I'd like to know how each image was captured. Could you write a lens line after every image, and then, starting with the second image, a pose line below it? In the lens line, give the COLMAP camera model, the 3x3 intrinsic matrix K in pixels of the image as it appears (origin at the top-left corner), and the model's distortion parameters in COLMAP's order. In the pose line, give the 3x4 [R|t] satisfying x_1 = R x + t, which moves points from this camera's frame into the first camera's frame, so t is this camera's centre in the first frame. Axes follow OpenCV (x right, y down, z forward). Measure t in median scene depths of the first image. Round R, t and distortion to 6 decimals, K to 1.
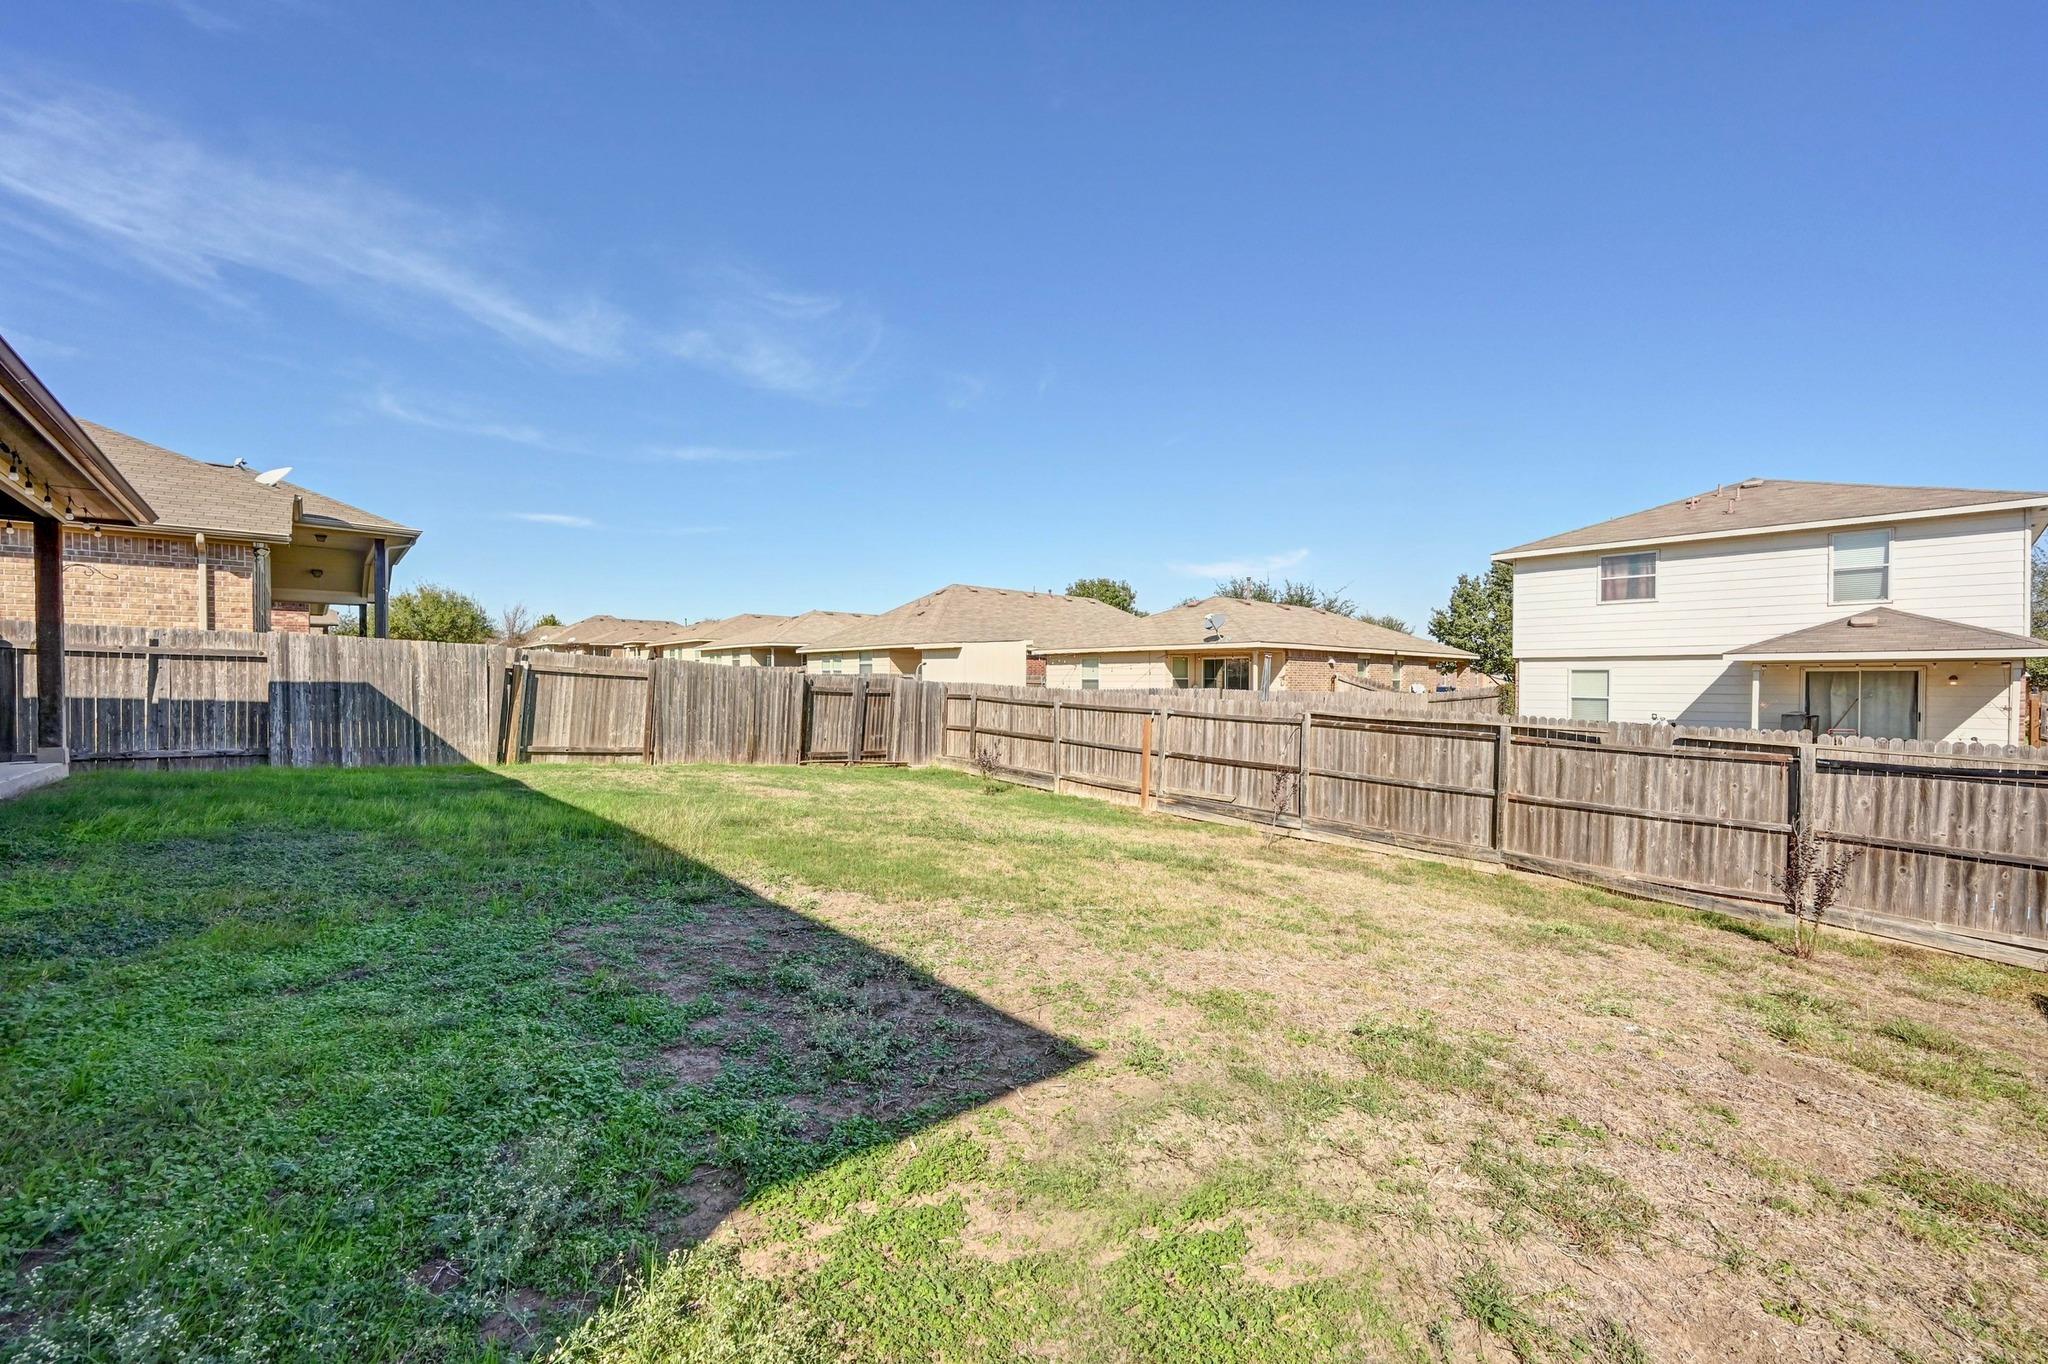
lens RADIAL K [[807.7, 0, 1030.2], [0, 807.7, 685.8], [0, 0, 1]] dist [-0.001722, 0.000403]
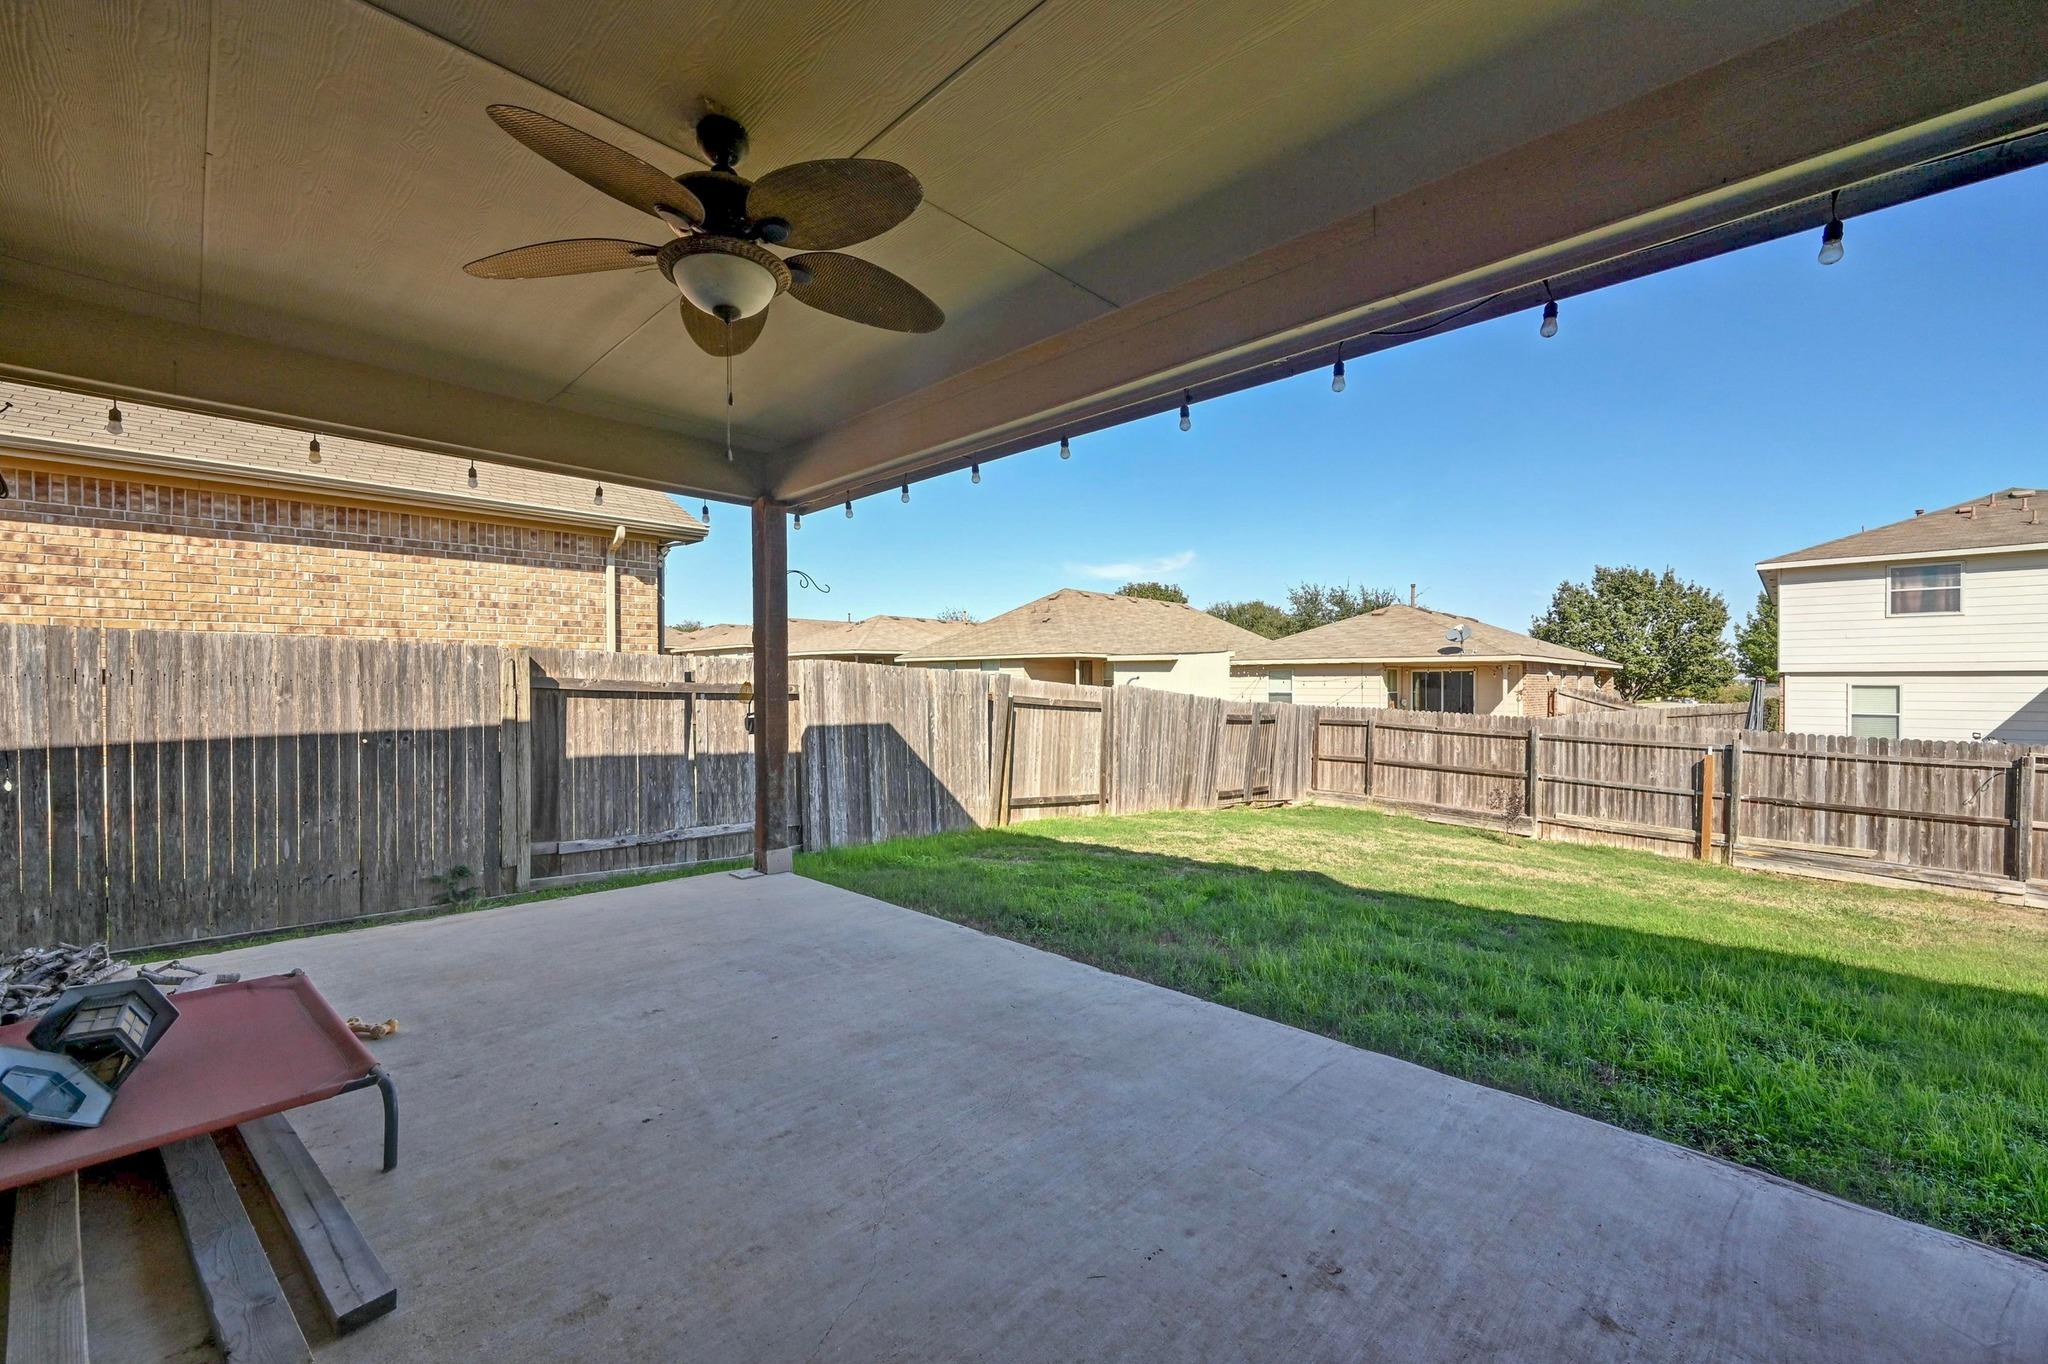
lens RADIAL K [[807.7, 0, 1018.9], [0, 807.7, 674.4], [0, 0, 1]] dist [-0.001722, 0.000403]
pose [[0.997685, -0.000435, 0.068003, -0.650408], [0.001476, 0.999882, -0.015262, -0.034180], [-0.067988, 0.015327, 0.997568, 0.201947]]
